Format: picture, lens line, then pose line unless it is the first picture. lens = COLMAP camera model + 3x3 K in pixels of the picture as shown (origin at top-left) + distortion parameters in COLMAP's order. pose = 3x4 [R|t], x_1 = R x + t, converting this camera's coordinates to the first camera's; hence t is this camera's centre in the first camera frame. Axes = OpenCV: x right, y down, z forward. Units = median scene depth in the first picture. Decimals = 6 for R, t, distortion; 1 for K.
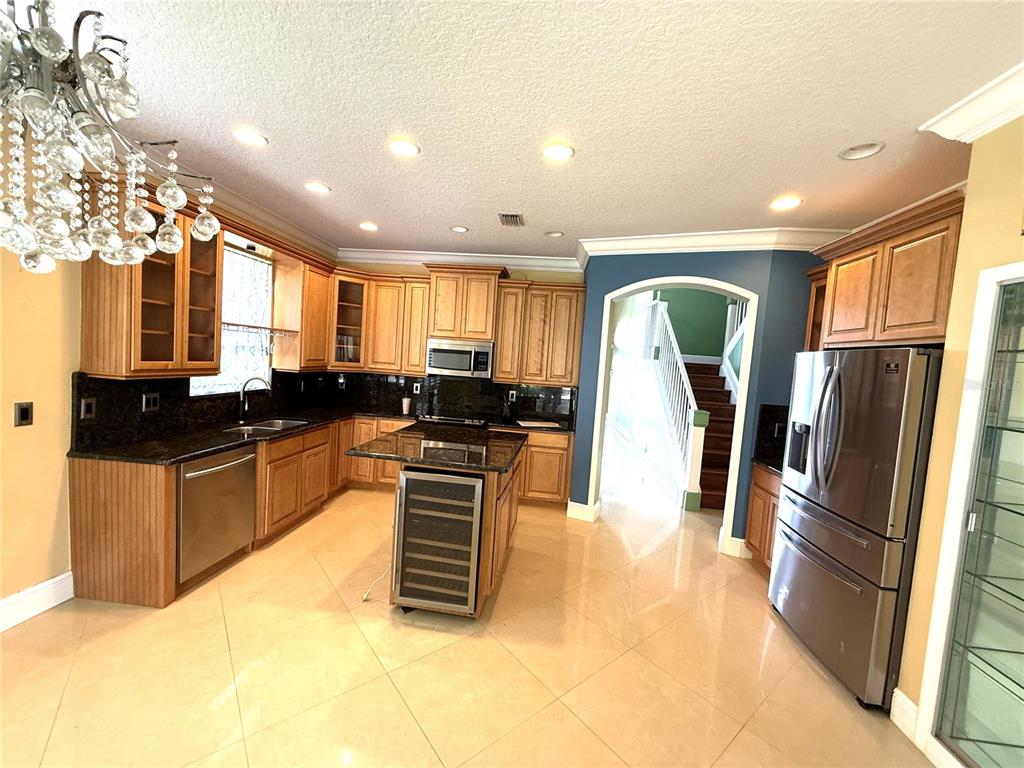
lens RADIAL K [[410.2, 0, 510.9], [0, 410.2, 384.1], [0, 0, 1]] dist [0.006987, -0.000764]
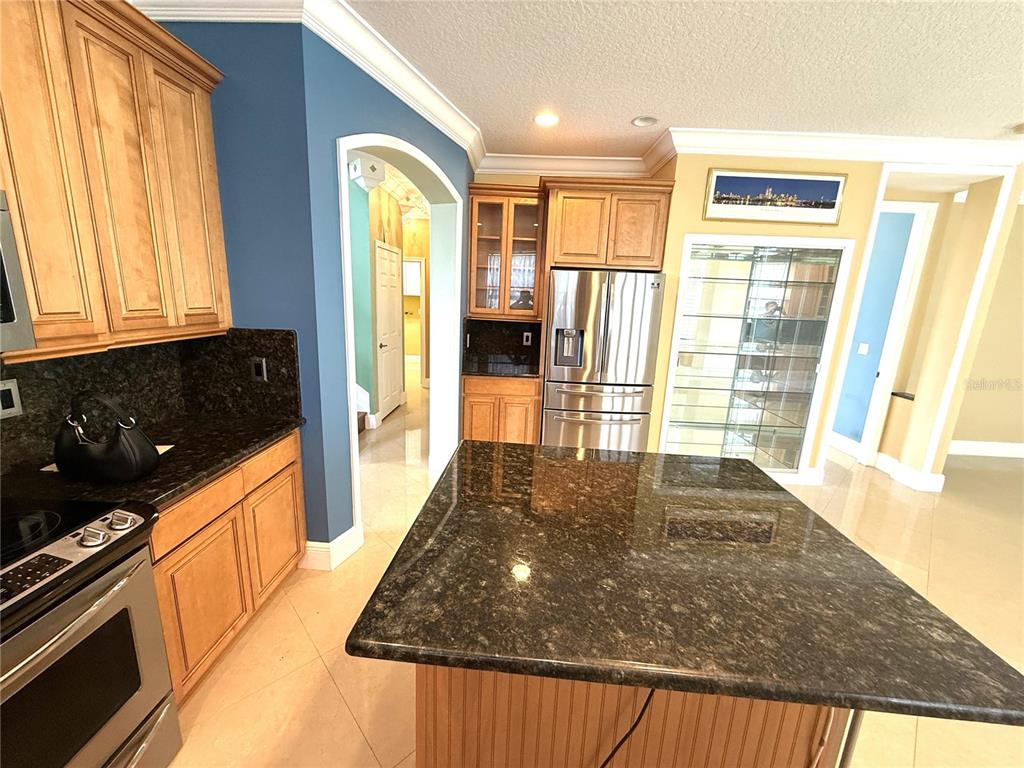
lens RADIAL K [[410.2, 0, 510.3], [0, 410.2, 381.0], [0, 0, 1]] dist [0.006987, -0.000764]
pose [[-0.087465, -0.281299, 0.955626, -0.228257], [0.017832, 0.958706, 0.283838, -0.049545], [-0.996008, 0.041867, -0.078837, 0.563485]]
